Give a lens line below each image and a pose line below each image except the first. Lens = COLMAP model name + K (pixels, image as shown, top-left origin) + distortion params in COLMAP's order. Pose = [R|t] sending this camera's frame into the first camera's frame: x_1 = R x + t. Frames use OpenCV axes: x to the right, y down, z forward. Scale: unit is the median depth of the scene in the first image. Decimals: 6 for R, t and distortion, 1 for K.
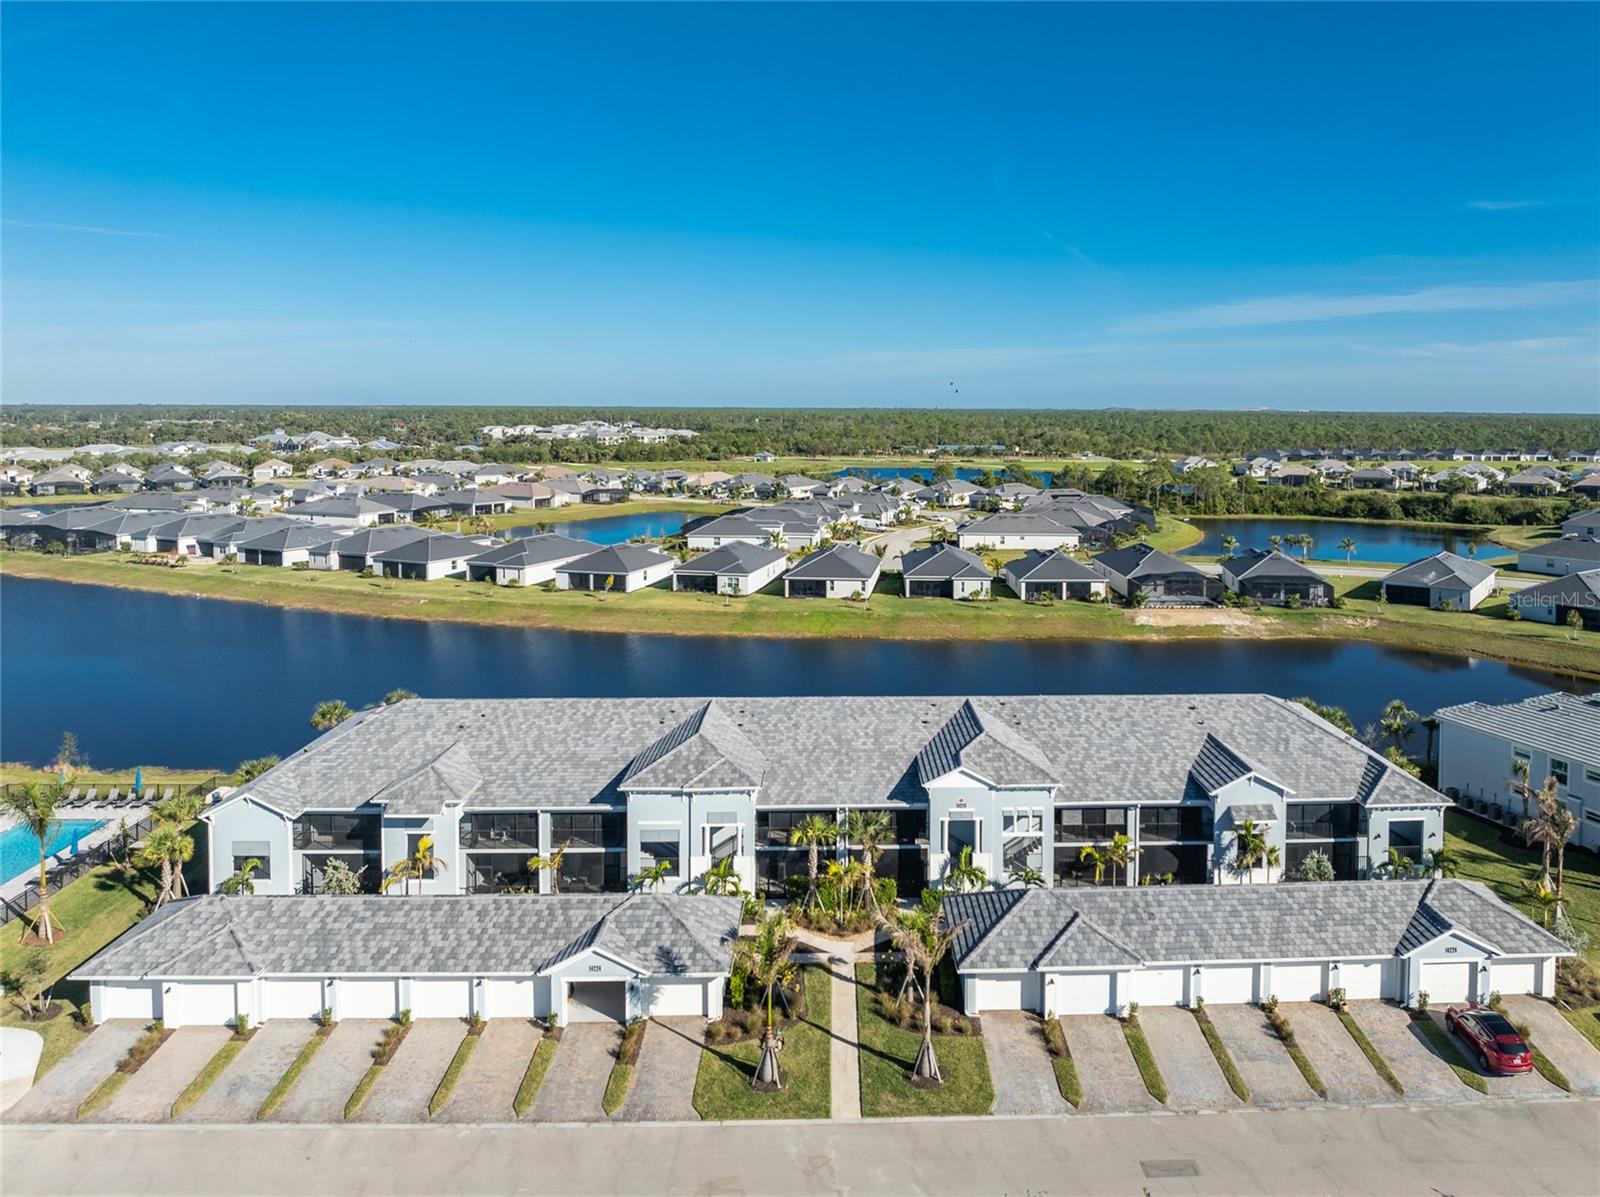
lens RADIAL K [[1134.3, 0, 864.1], [0, 1134.3, 495.6], [0, 0, 1]] dist [-0.032823, 0.002550]
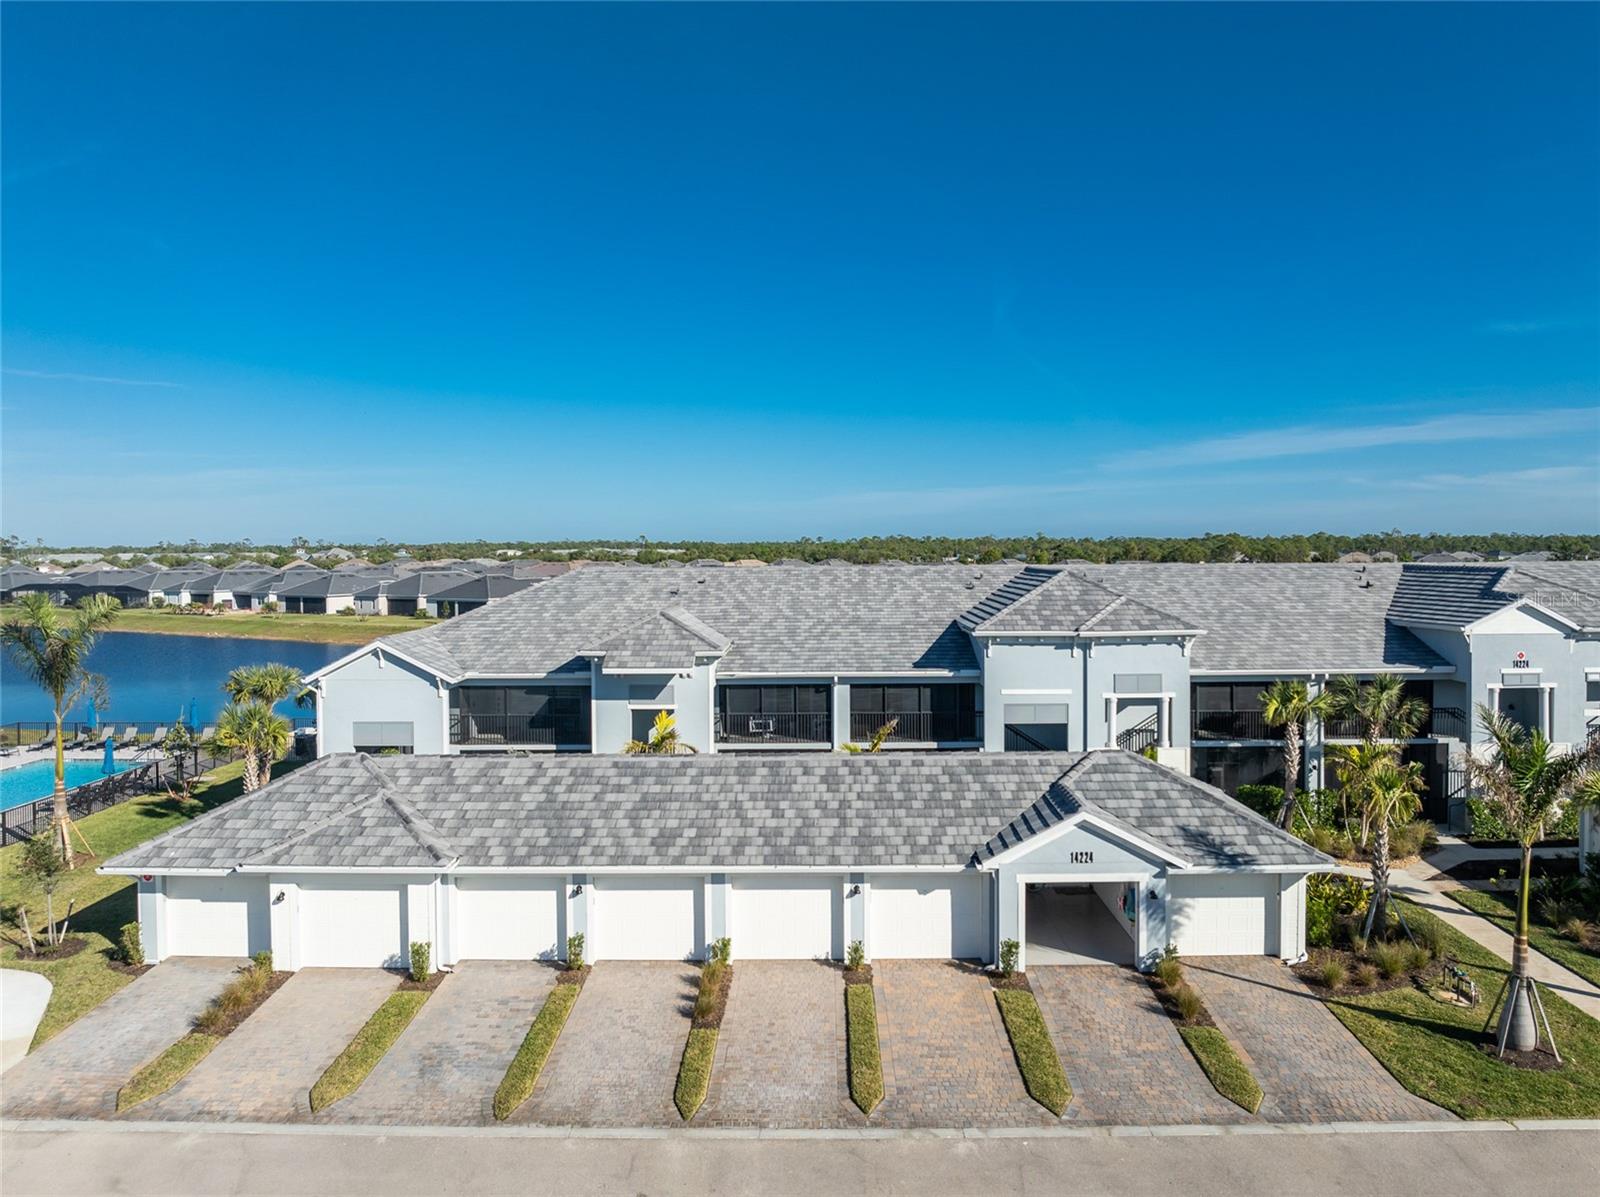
lens RADIAL K [[1136.9, 0, 800.0], [0, 1136.9, 598.5], [0, 0, 1]] dist [-0.025075, -0.020586]
pose [[0.998060, -0.016429, -0.060056, -0.331712], [0.015218, 0.999673, -0.020568, 0.305287], [0.060374, 0.019614, 0.997983, 0.460927]]
